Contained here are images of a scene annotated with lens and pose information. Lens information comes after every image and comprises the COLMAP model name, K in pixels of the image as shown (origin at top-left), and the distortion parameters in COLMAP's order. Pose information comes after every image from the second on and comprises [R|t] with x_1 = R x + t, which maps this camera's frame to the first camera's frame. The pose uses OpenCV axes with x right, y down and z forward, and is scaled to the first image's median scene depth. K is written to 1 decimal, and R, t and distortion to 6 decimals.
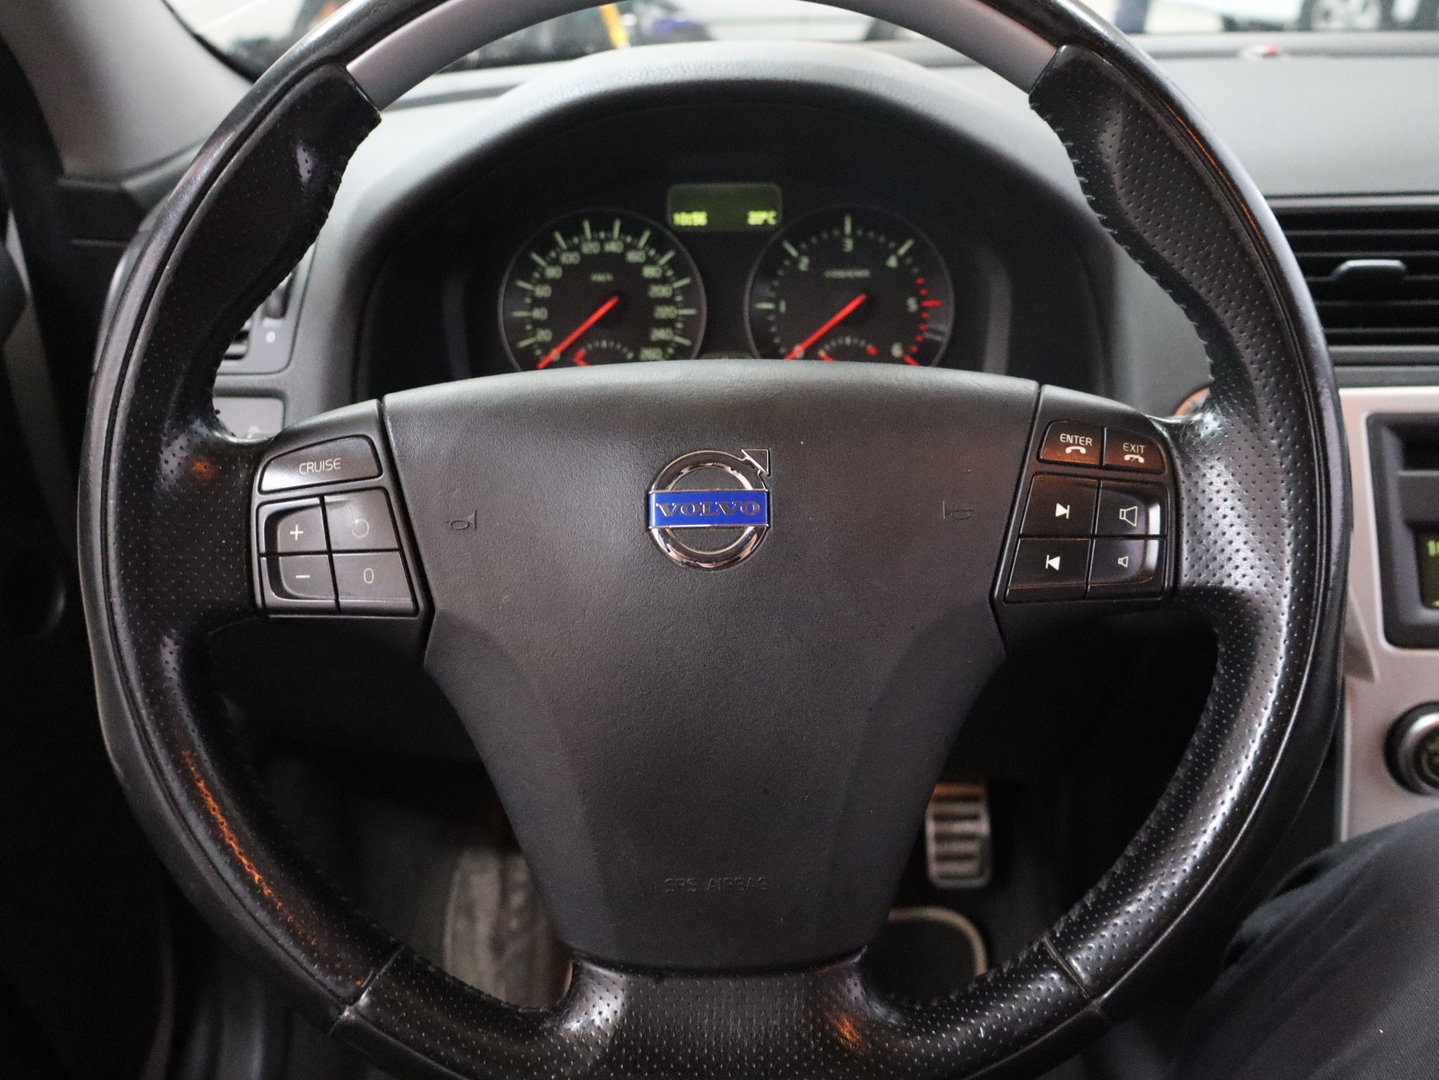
lens RADIAL K [[1364.6, 0, 727.2], [0, 1364.6, 531.8], [0, 0, 1]] dist [-0.003551, 0.000000]
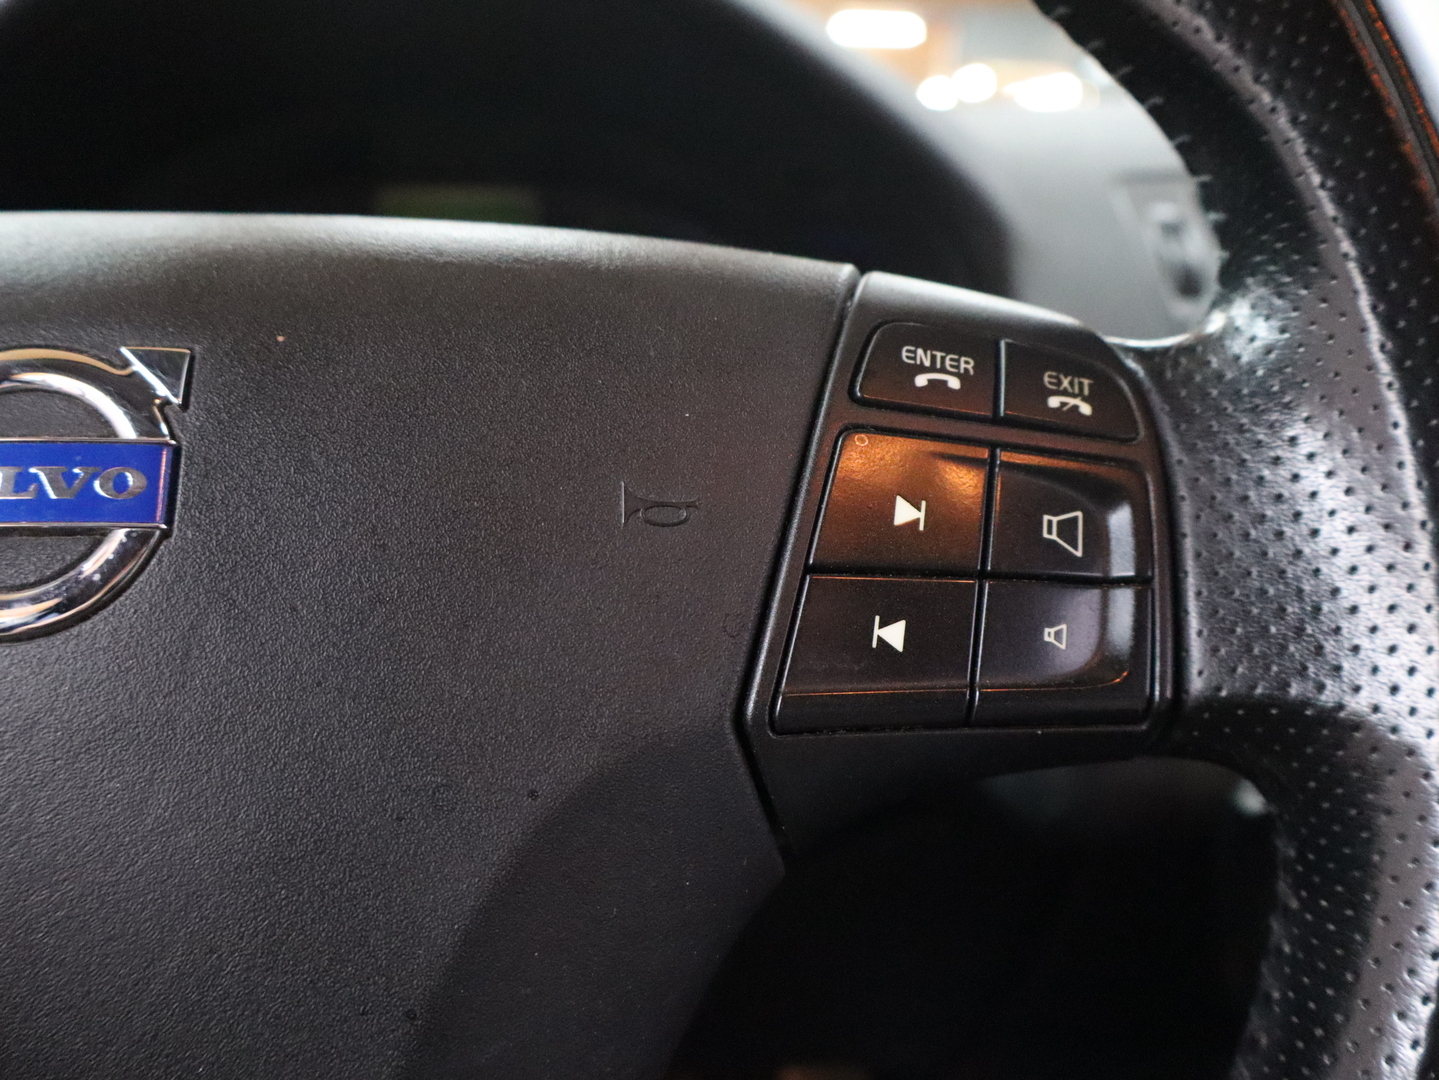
lens RADIAL K [[1364.6, 0, 728.8], [0, 1364.6, 507.4], [0, 0, 1]] dist [-0.003551, 0.000000]
pose [[0.997687, 0.012358, 0.066842, 0.158285], [-0.000049, 0.983466, -0.181094, 0.058219], [-0.067974, 0.180672, 0.981192, 0.576619]]
